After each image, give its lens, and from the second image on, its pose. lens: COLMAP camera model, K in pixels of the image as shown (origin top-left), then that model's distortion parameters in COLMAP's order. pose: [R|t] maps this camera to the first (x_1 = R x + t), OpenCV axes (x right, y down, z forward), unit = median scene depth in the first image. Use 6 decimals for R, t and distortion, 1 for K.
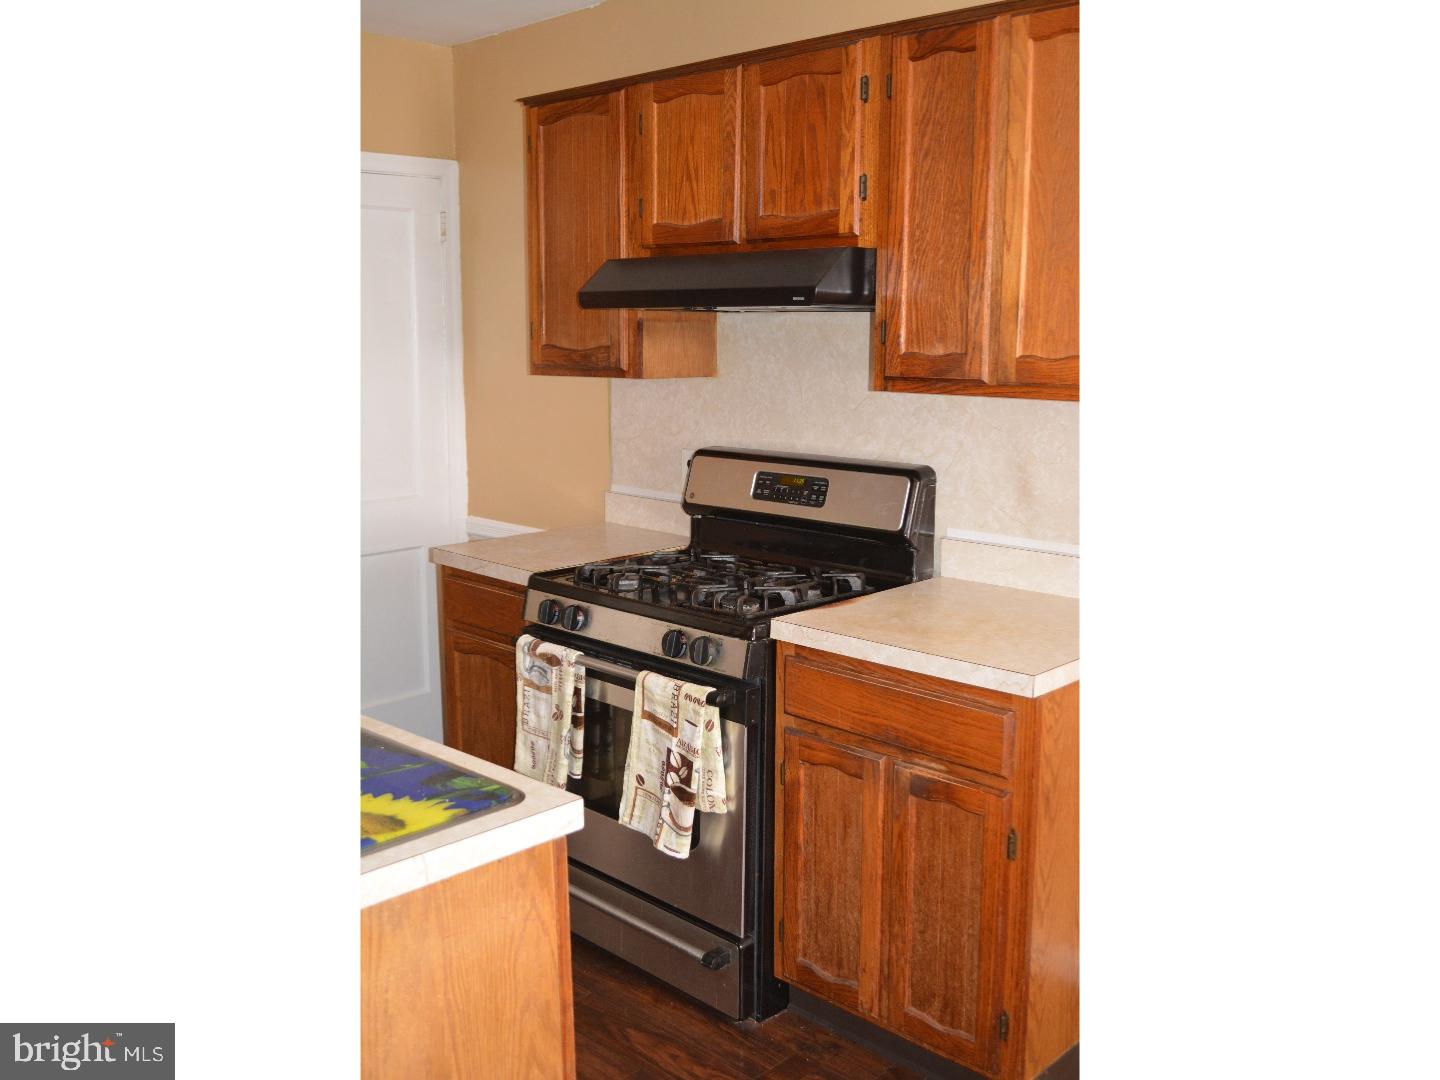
lens RADIAL K [[1261.6, 0, 718.1], [0, 1261.6, 535.5], [0, 0, 1]] dist [-0.042357, 0.014437]
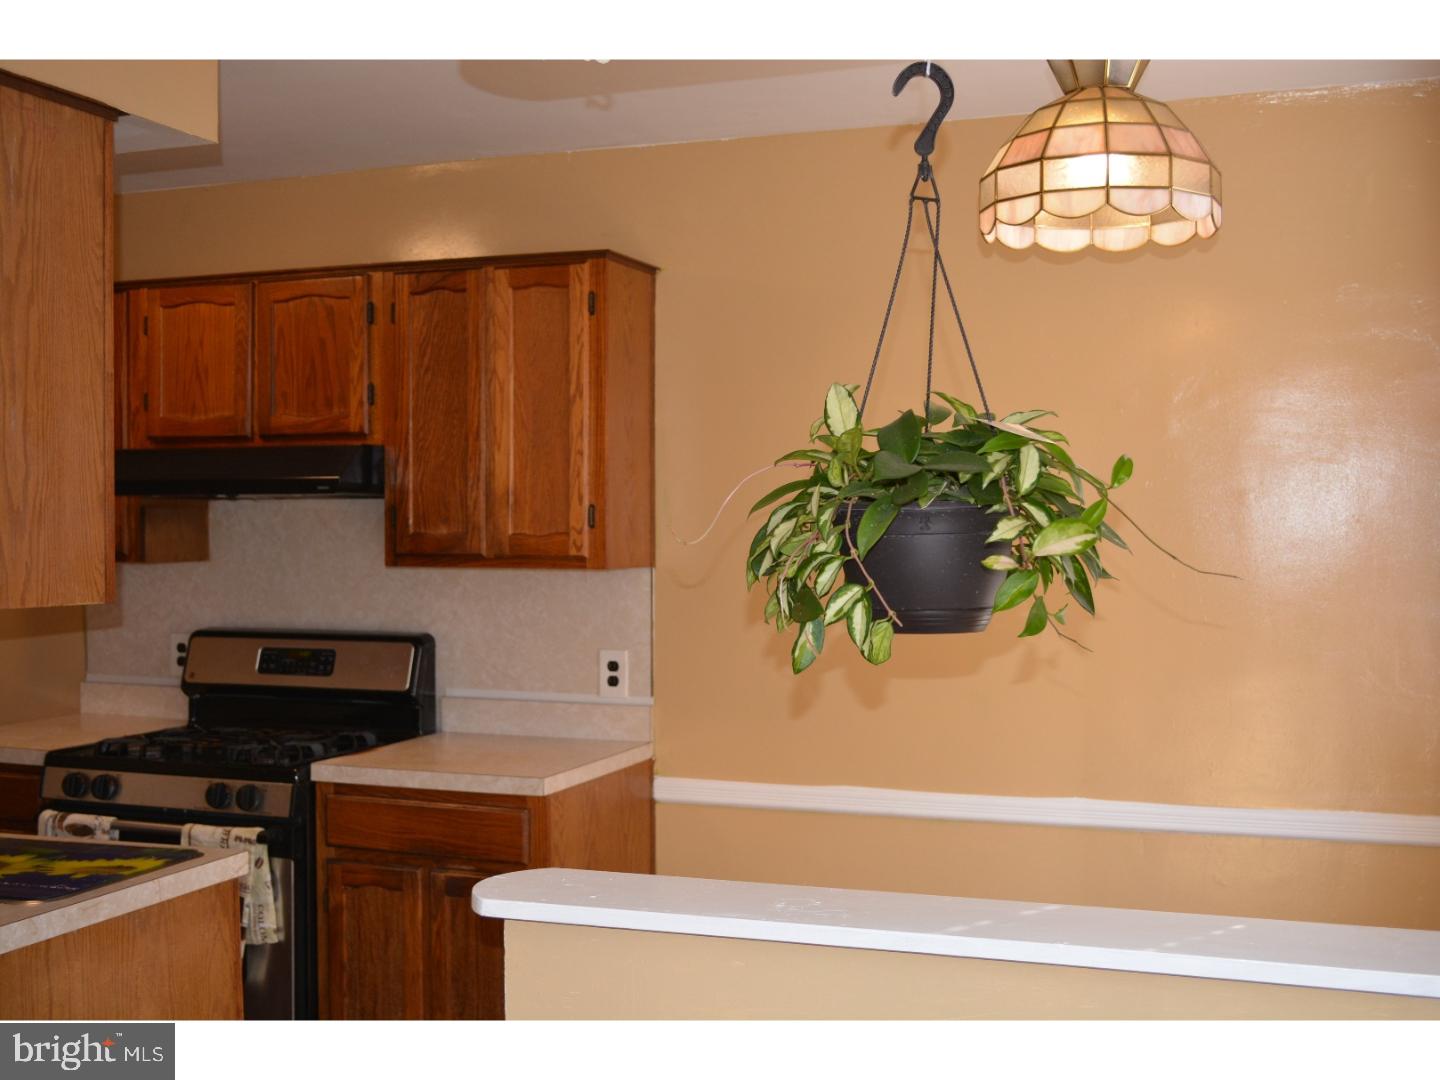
lens RADIAL K [[1668.5, 0, 721.0], [0, 1668.5, 540.6], [0, 0, 1]] dist [-0.045932, 0.000000]
pose [[0.916809, -0.009742, 0.399207, -0.213724], [0.069184, 0.988459, -0.134765, 0.093614], [-0.393287, 0.151172, 0.906902, -0.536418]]
